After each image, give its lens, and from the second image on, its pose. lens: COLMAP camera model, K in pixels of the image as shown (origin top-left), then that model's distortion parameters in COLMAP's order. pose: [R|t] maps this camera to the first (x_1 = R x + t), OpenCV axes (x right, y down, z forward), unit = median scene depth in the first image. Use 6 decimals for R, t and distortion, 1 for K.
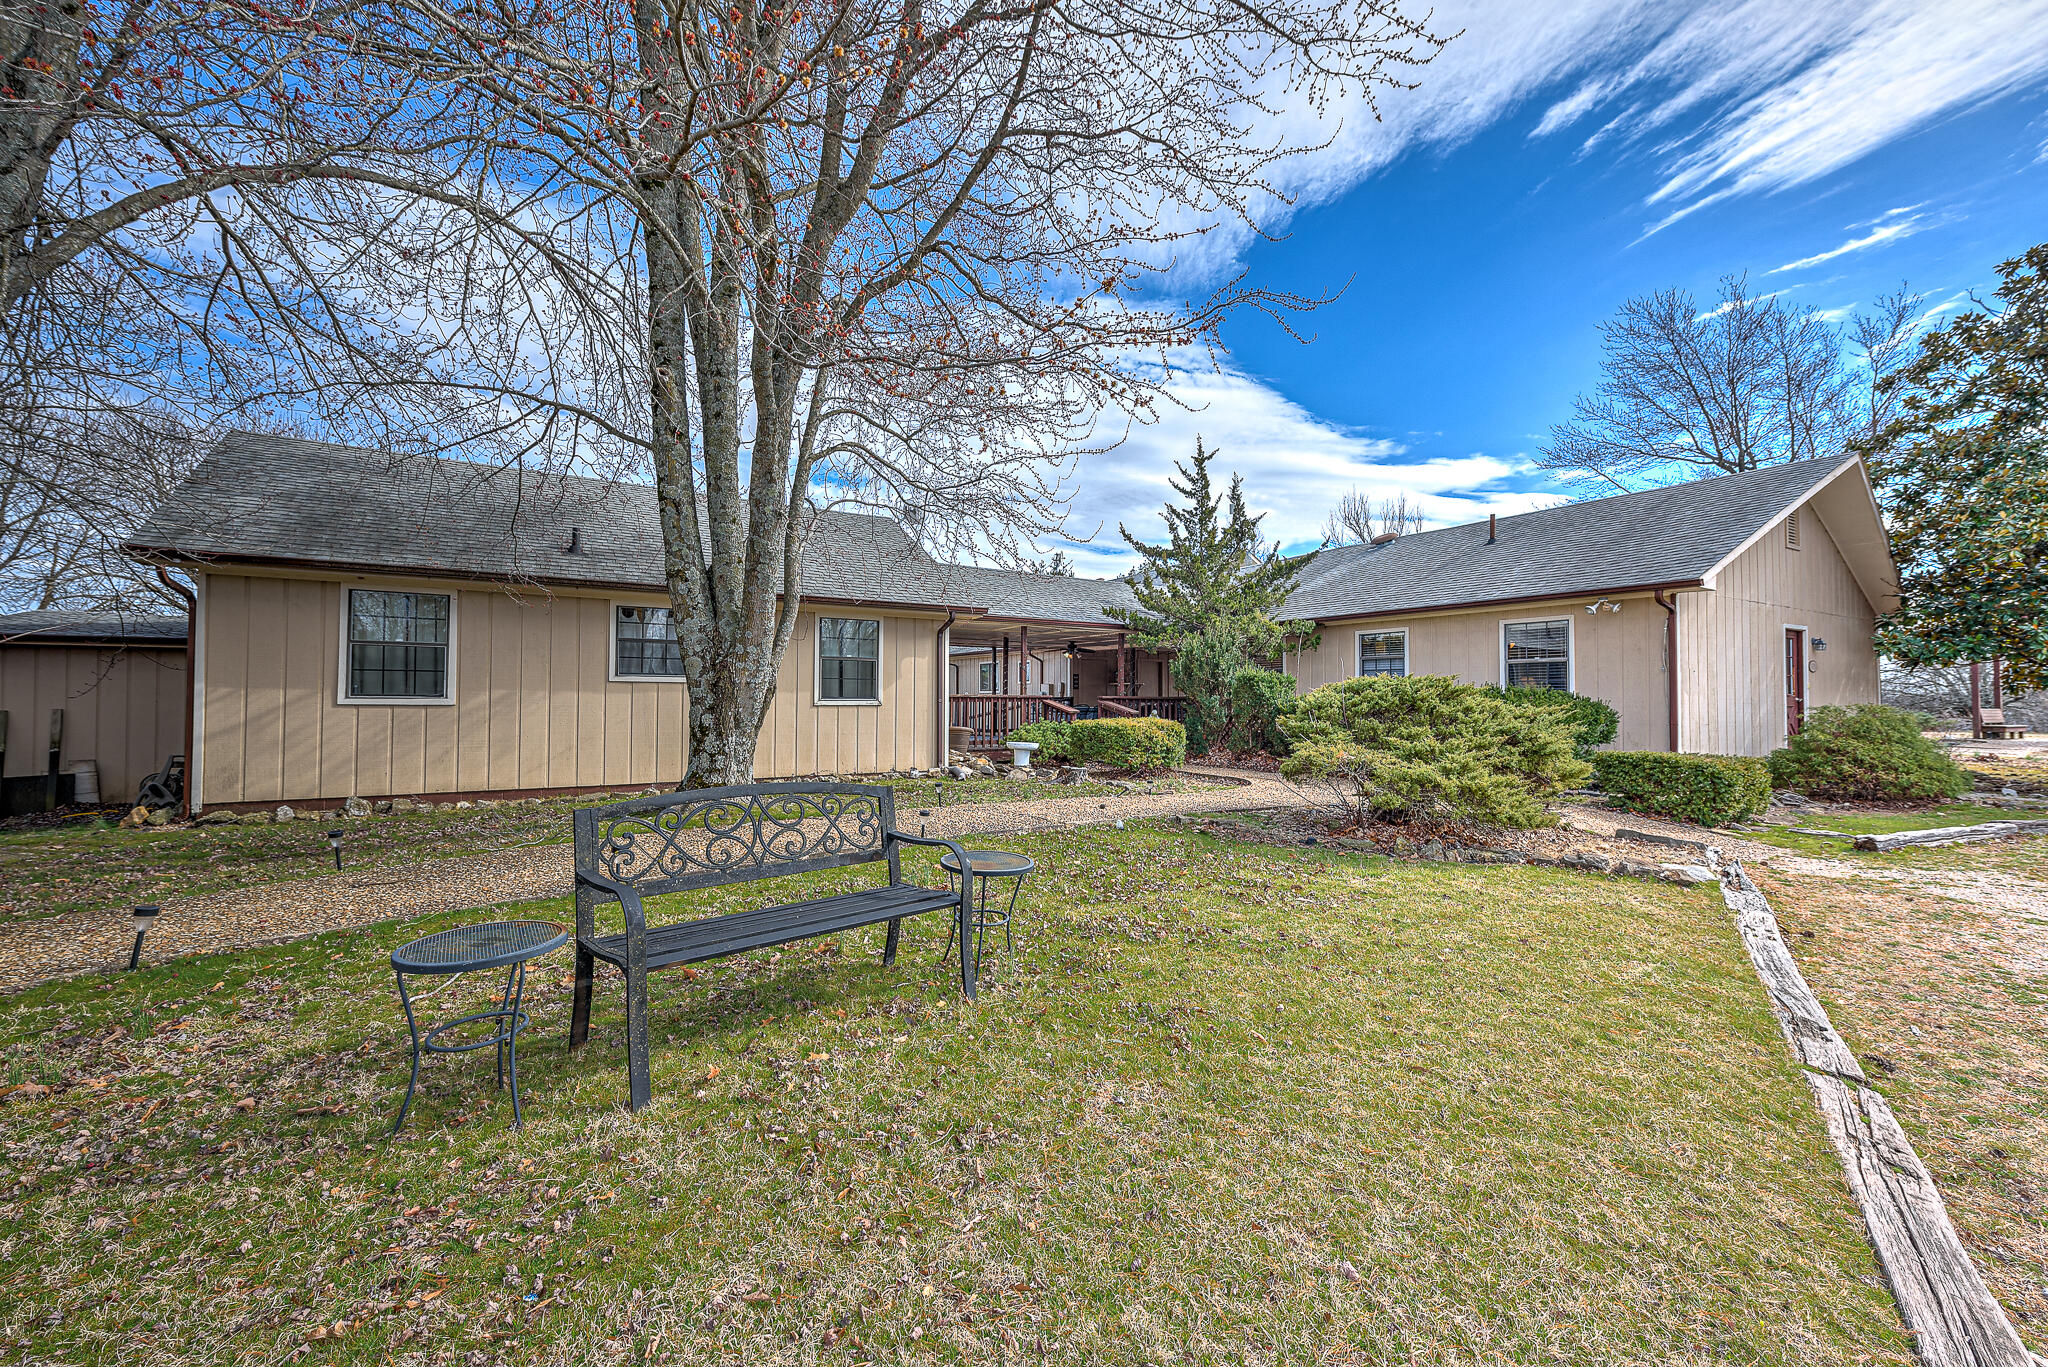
lens RADIAL K [[804.0, 0, 1022.0], [0, 804.0, 689.3], [0, 0, 1]] dist [0.009824, -0.000672]
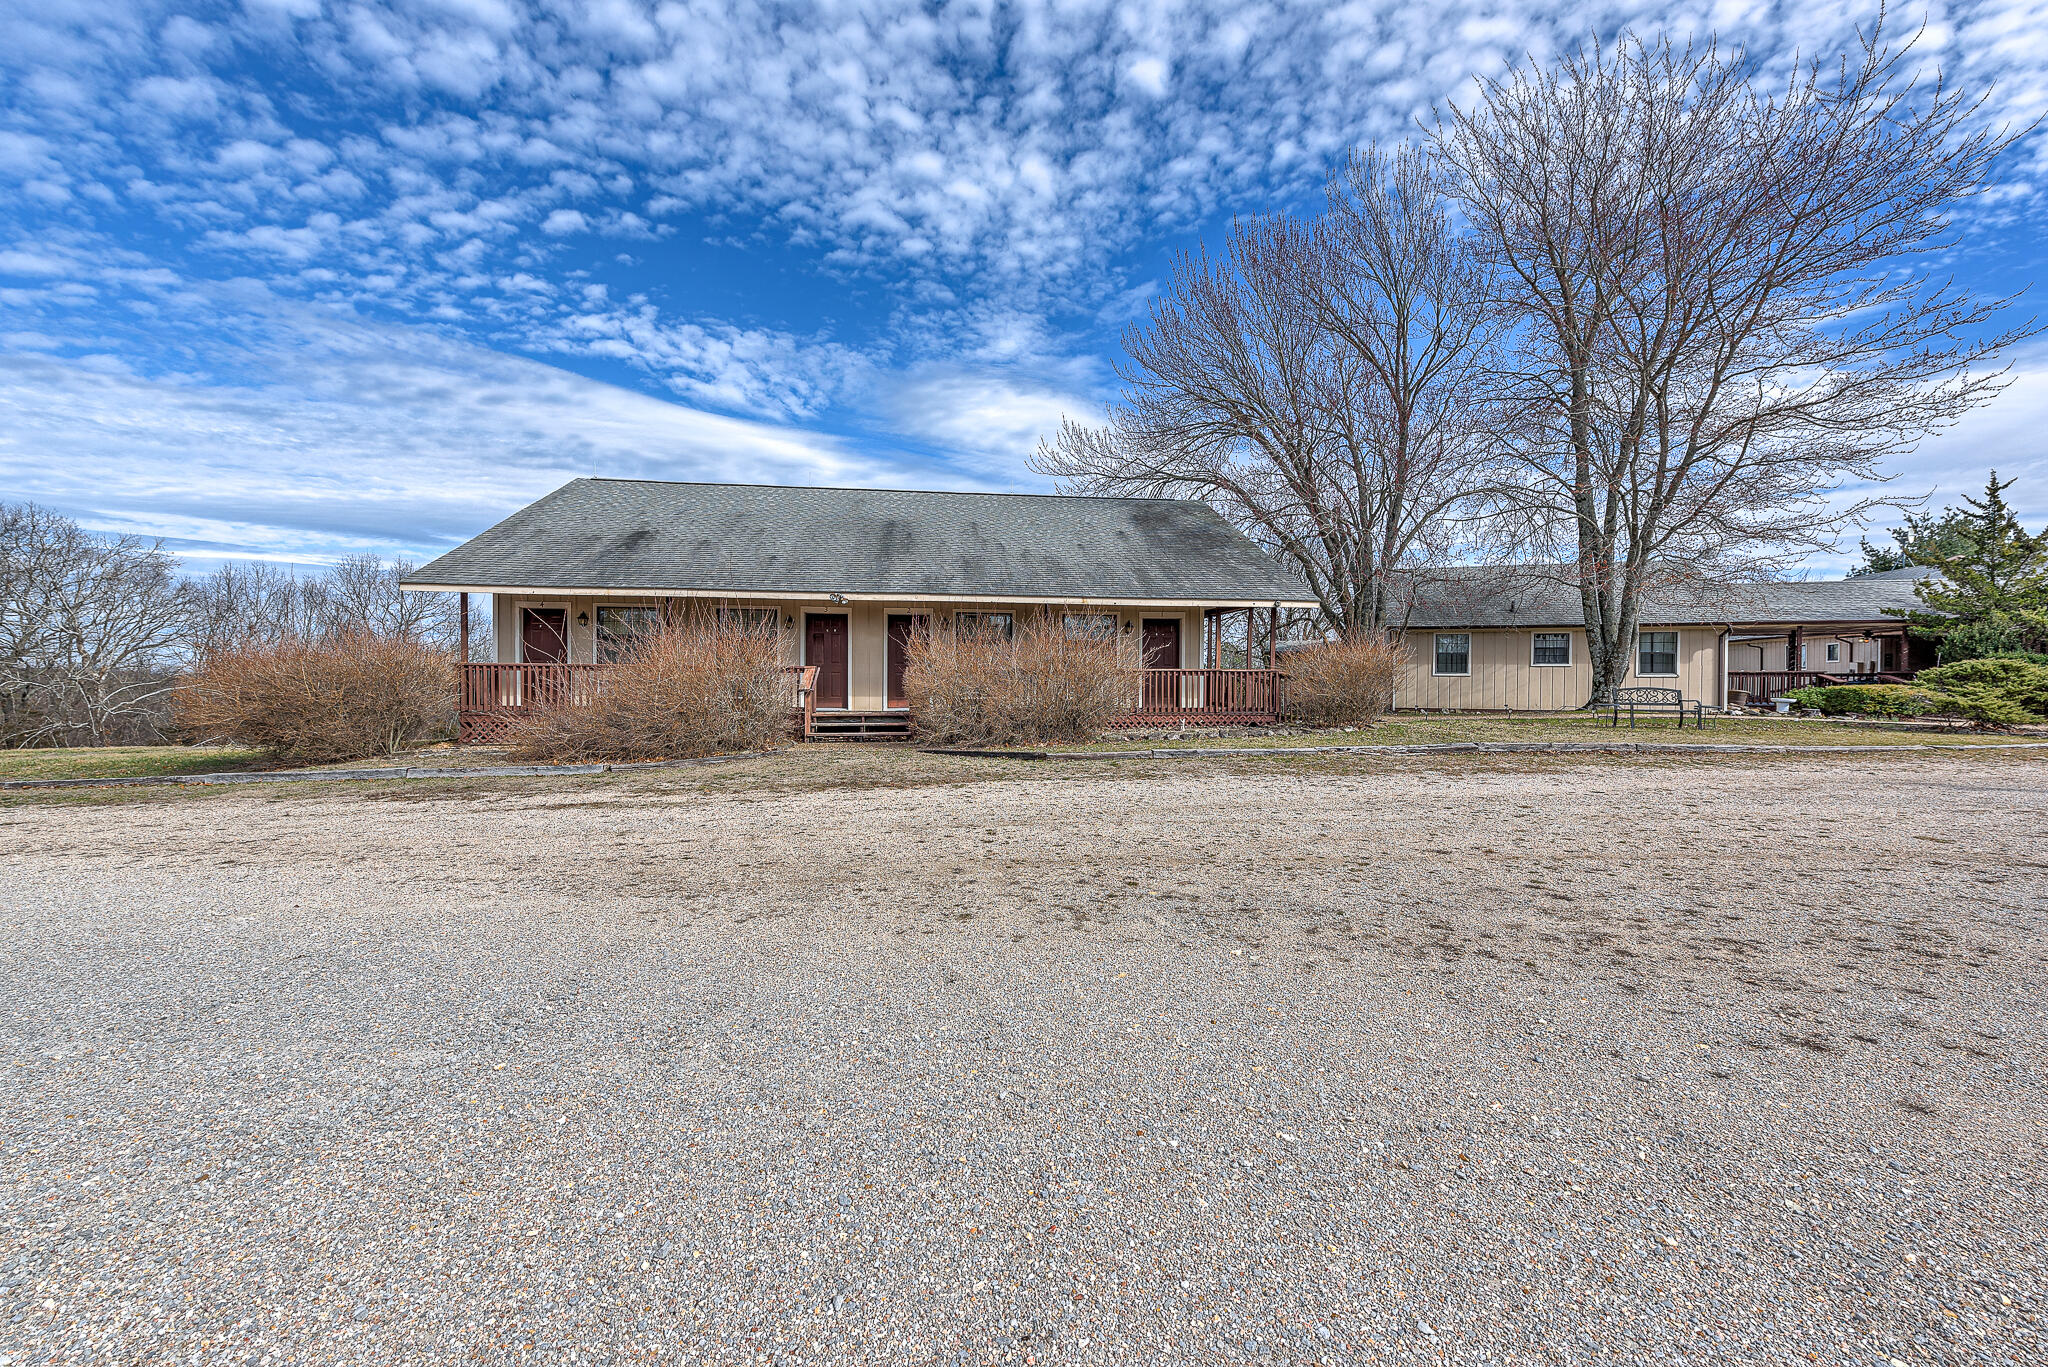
lens RADIAL K [[804.0, 0, 1029.9], [0, 804.0, 683.5], [0, 0, 1]] dist [0.009824, -0.000672]
pose [[0.658175, 0.004342, -0.752852, 0.245989], [0.007253, 0.999900, 0.012108, 0.001884], [0.752830, -0.013429, 0.658078, -1.368289]]
